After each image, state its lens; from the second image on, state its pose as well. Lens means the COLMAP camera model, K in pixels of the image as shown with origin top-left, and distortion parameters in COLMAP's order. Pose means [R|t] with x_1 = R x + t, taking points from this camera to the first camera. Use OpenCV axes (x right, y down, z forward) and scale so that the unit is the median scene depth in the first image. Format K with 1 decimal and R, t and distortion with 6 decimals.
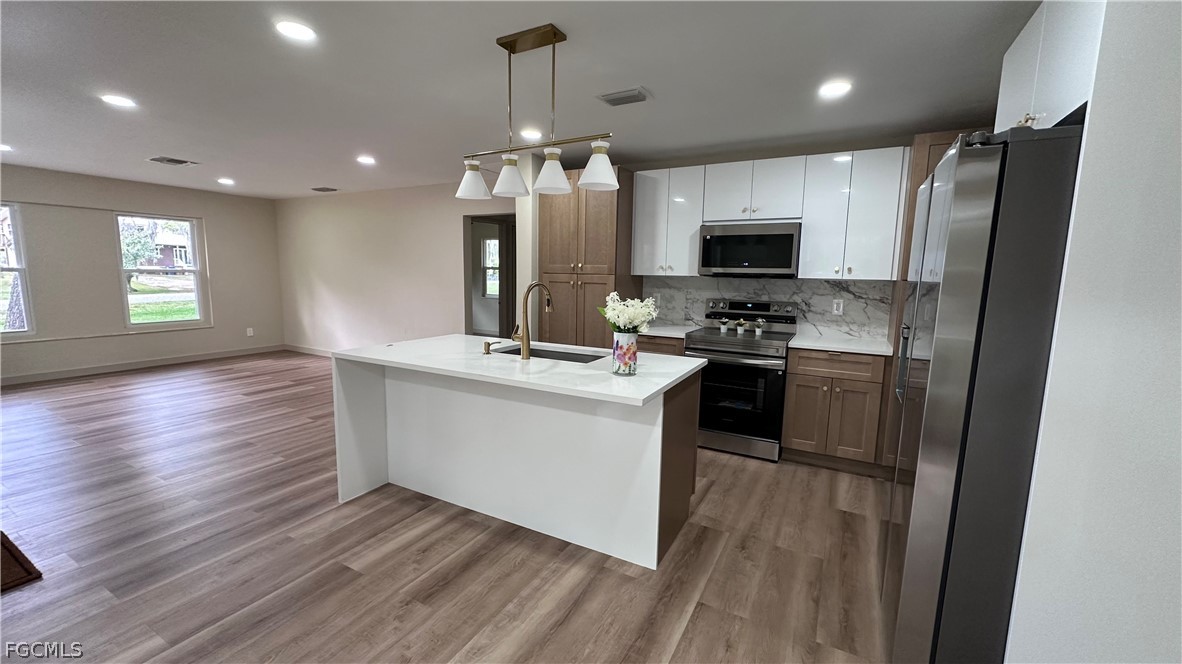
lens RADIAL K [[466.5, 0, 592.9], [0, 466.5, 332.8], [0, 0, 1]] dist [-0.001761, -0.000237]
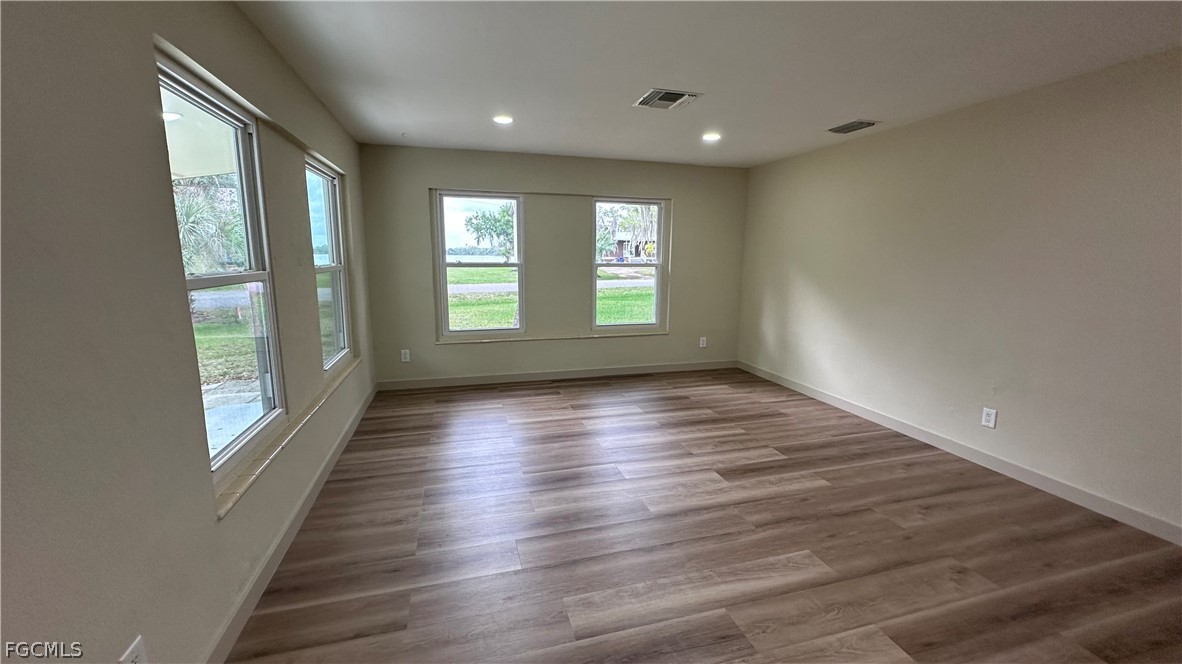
lens RADIAL K [[466.5, 0, 592.9], [0, 466.5, 332.8], [0, 0, 1]] dist [-0.001761, -0.000237]
pose [[0.704871, 0.104484, -0.701598, -0.590820], [-0.087474, 0.994346, 0.060200, -0.091977], [0.703921, 0.018938, 0.710026, 0.579481]]
